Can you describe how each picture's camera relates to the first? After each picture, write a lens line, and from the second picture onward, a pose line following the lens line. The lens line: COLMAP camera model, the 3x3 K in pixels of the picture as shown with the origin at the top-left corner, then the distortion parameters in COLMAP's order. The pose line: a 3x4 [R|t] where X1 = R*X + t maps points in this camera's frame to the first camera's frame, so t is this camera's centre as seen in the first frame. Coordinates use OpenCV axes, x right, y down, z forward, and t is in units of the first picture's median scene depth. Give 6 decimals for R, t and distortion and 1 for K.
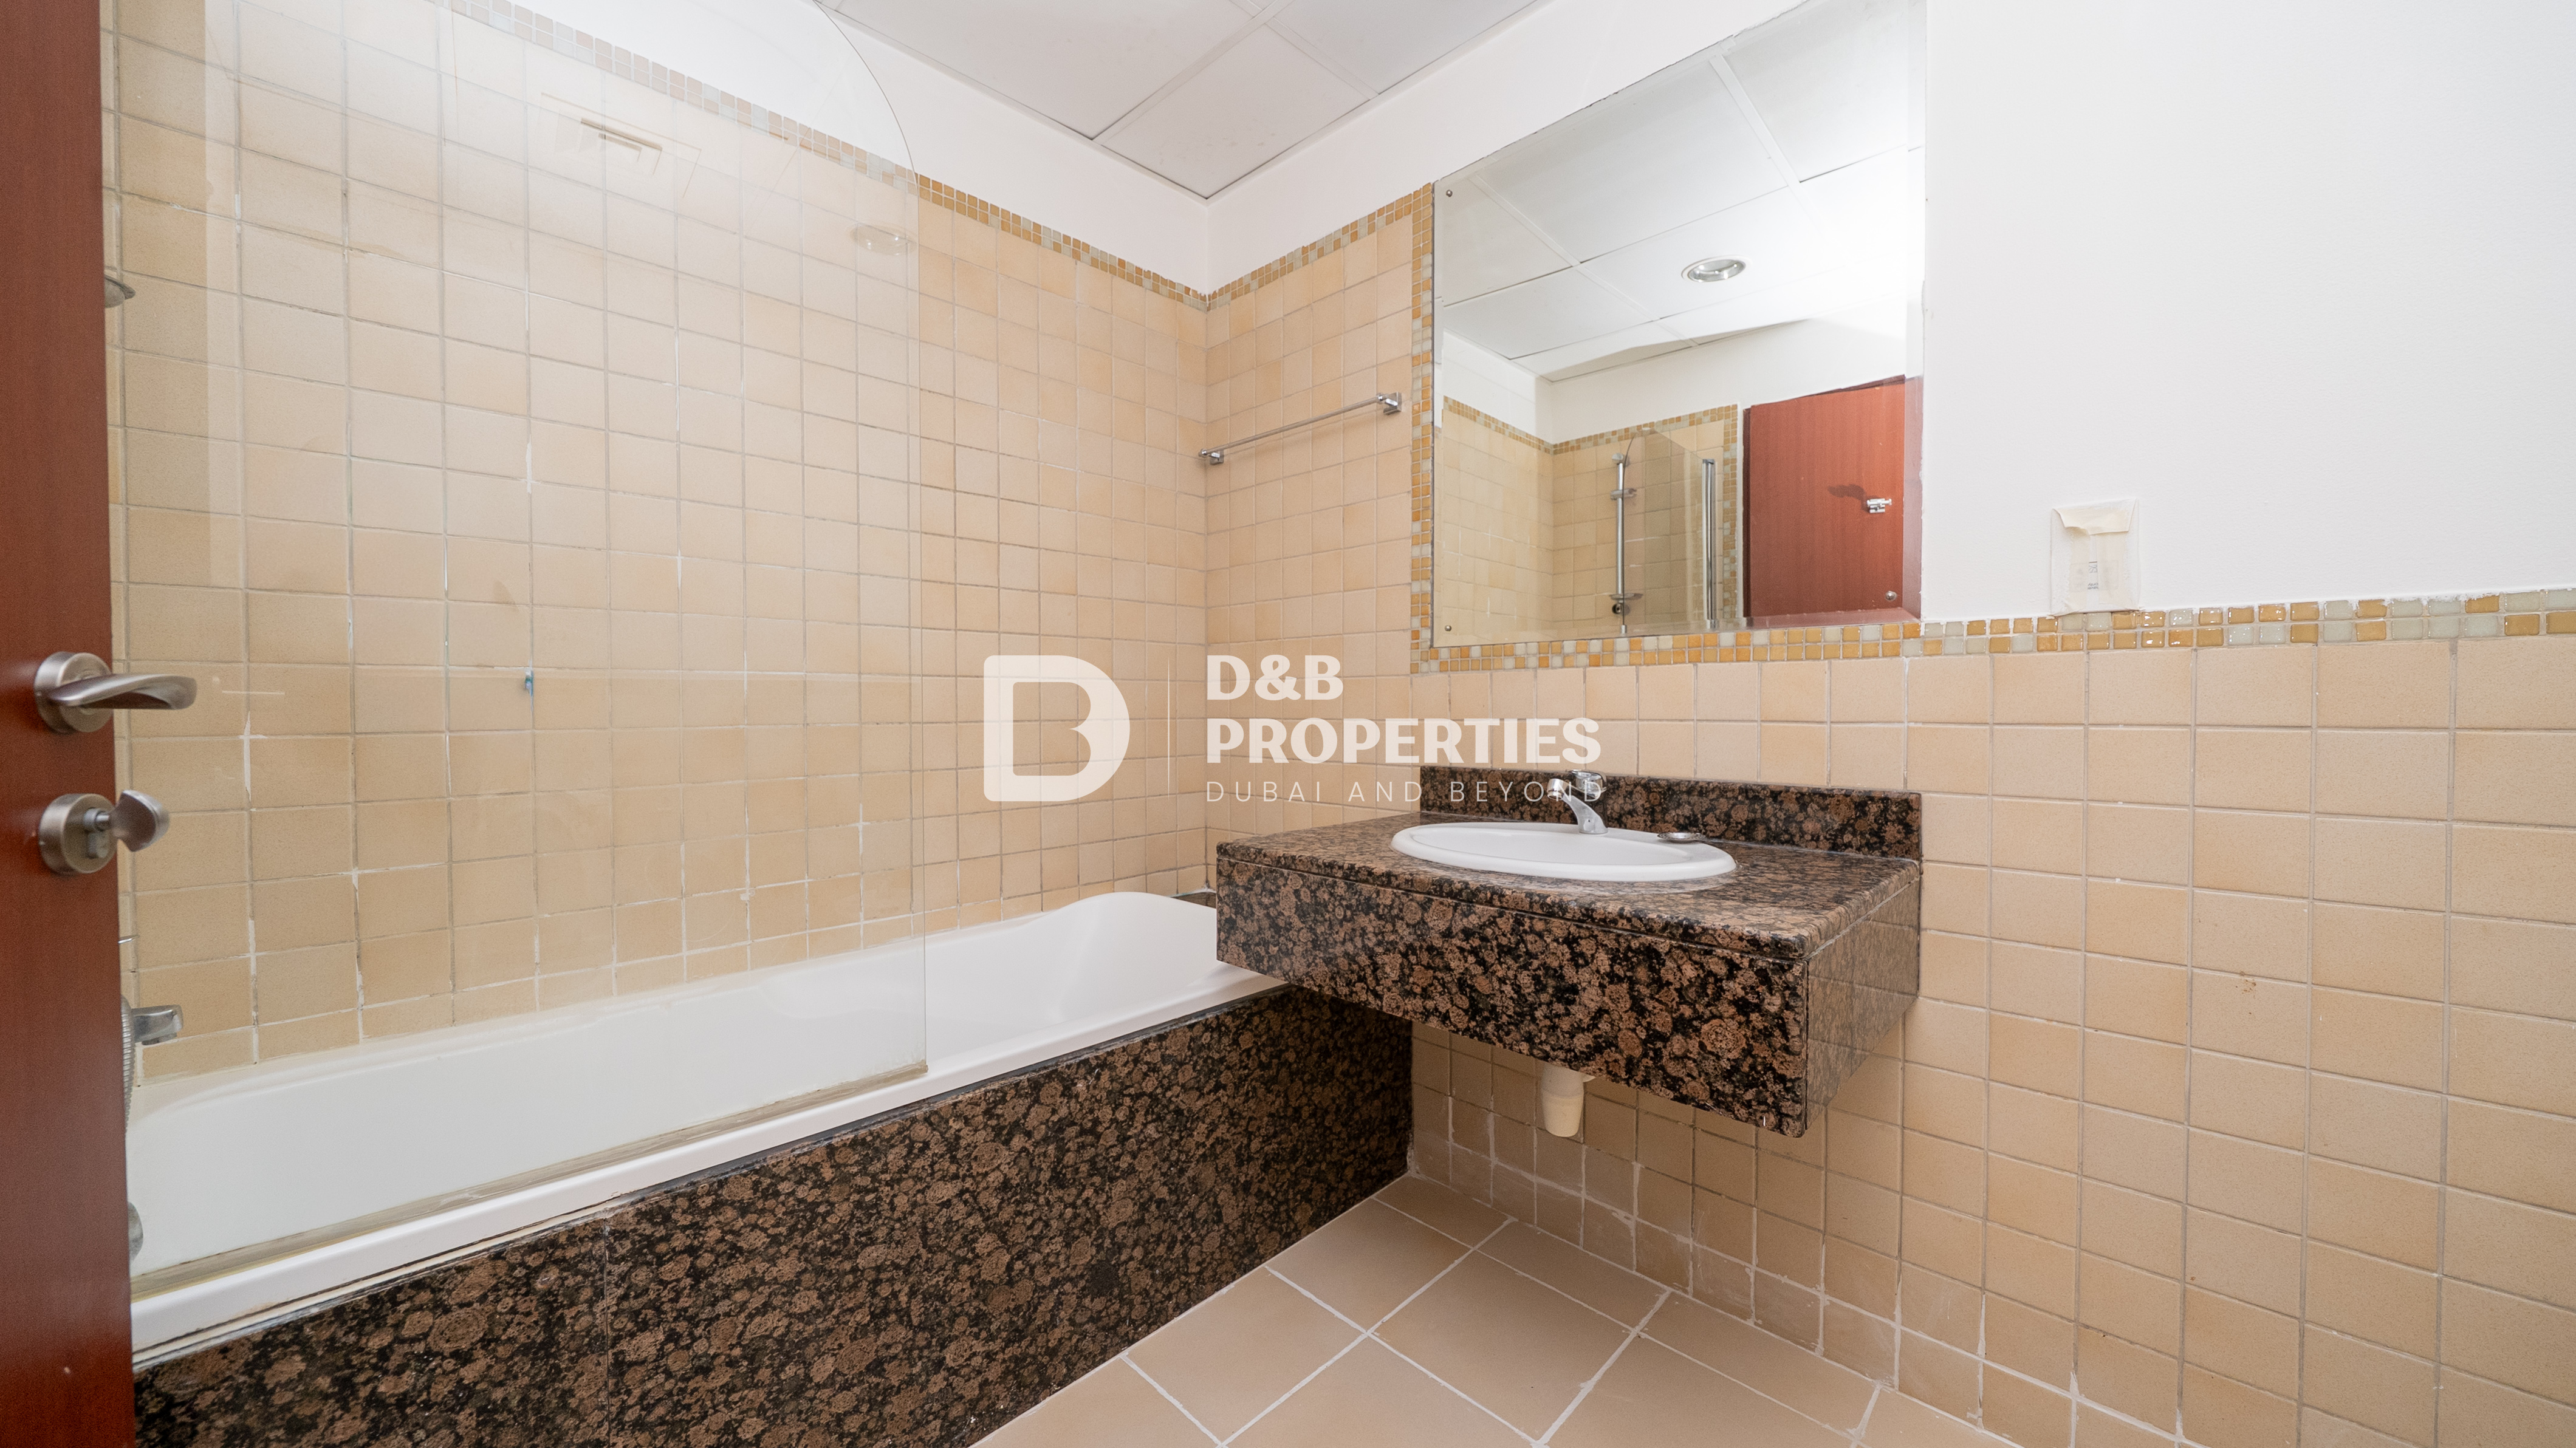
lens RADIAL K [[875.5, 0, 1288.0], [0, 875.5, 724.0], [0, 0, 1]] dist [-0.000929, -0.000070]
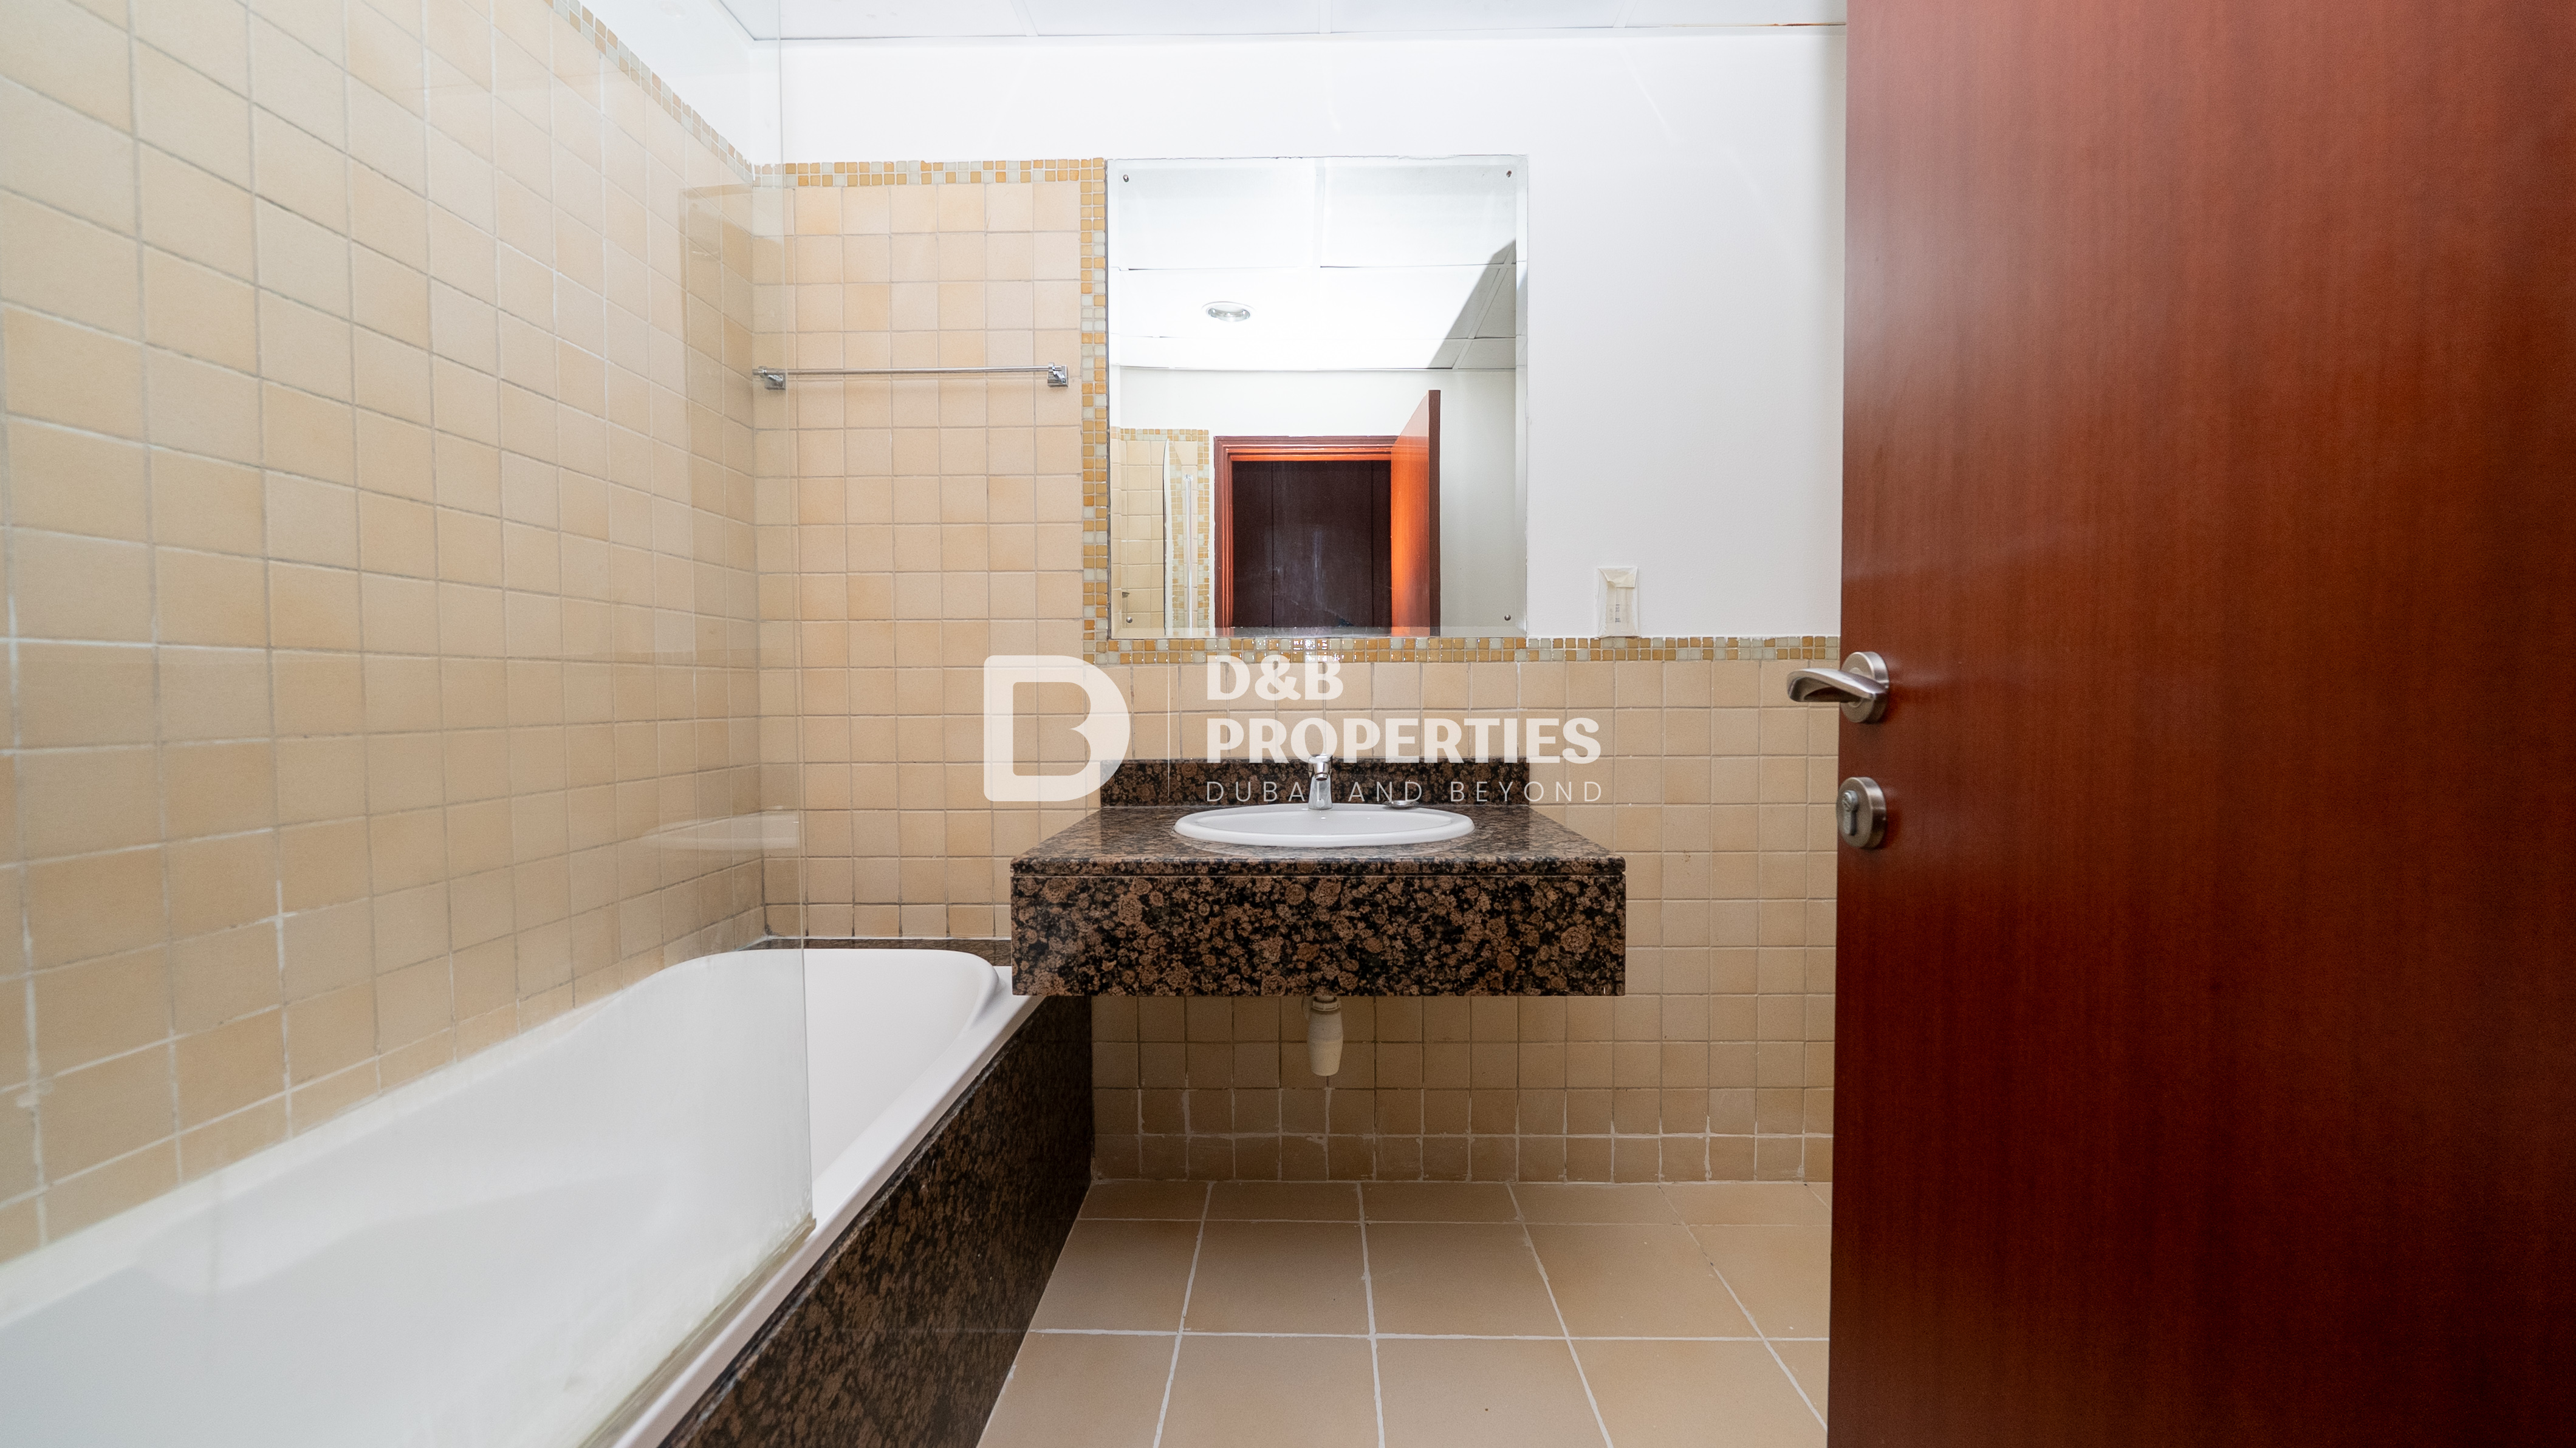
lens RADIAL K [[894.2, 0, 1299.7], [0, 894.2, 721.5], [0, 0, 1]] dist [-0.001383, -0.000080]
pose [[0.730655, -0.025218, 0.682281, -0.621793], [0.019355, 0.999681, 0.016223, -0.011971], [-0.682473, 0.001352, 0.730910, 0.216965]]
